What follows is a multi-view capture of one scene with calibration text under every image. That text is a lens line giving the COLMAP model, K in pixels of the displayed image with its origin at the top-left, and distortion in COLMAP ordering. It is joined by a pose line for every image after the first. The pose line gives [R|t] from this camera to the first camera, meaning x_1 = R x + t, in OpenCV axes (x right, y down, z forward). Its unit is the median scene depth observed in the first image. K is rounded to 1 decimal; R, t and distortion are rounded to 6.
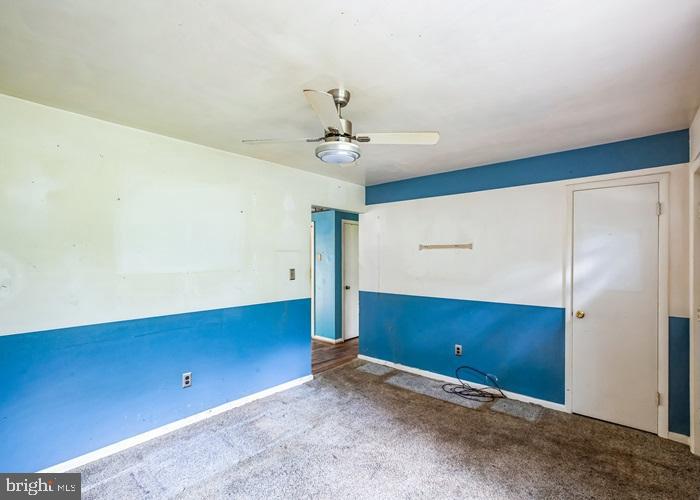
lens RADIAL K [[332.8, 0, 349.1], [0, 332.8, 258.9], [0, 0, 1]] dist [-0.022487, 0.000331]
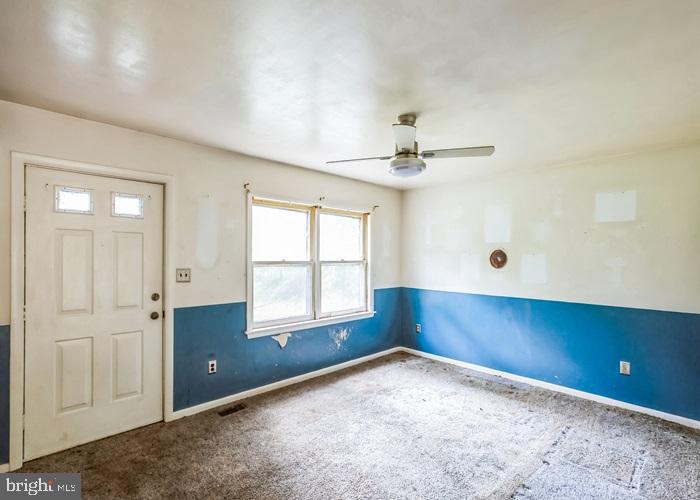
lens RADIAL K [[332.8, 0, 349.1], [0, 332.8, 258.9], [0, 0, 1]] dist [-0.022487, 0.000331]
pose [[-0.997330, 0.002071, 0.072994, 0.076892], [0.001998, 0.999997, -0.001070, 0.019972], [-0.072996, -0.000921, -0.997332, 1.908822]]
